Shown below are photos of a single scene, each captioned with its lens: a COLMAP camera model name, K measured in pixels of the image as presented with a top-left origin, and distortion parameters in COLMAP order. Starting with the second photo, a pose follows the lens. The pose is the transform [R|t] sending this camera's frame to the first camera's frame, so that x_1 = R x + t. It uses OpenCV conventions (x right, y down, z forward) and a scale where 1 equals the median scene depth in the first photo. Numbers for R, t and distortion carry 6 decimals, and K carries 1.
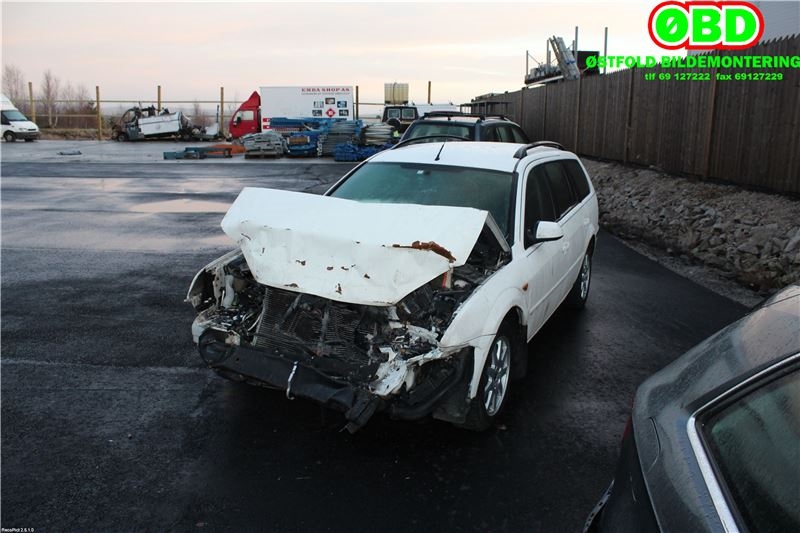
lens RADIAL K [[670.4, 0, 401.7], [0, 670.4, 270.5], [0, 0, 1]] dist [-0.137844, 0.090568]
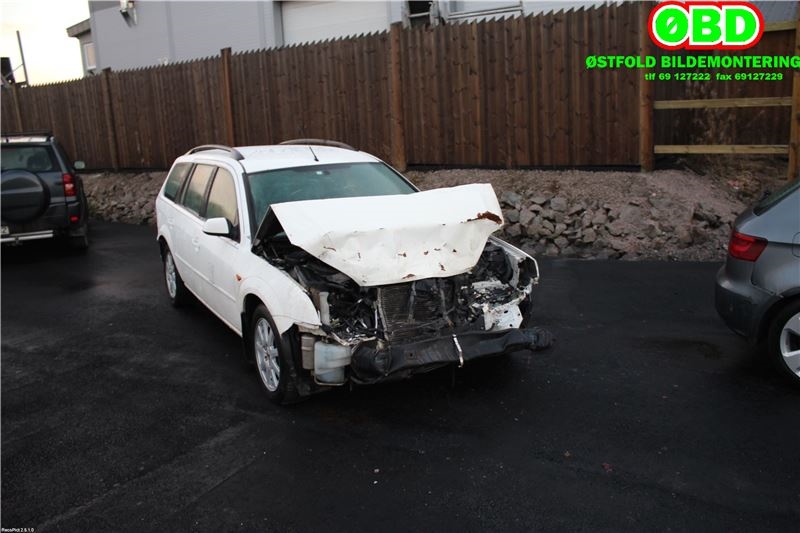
lens RADIAL K [[670.4, 0, 414.8], [0, 670.4, 289.7], [0, 0, 1]] dist [-0.137844, 0.090568]
pose [[0.547804, -0.262587, 0.794329, -0.404881], [0.243713, 0.958374, 0.148742, -0.045804], [-0.800322, 0.112107, 0.588997, 0.138803]]
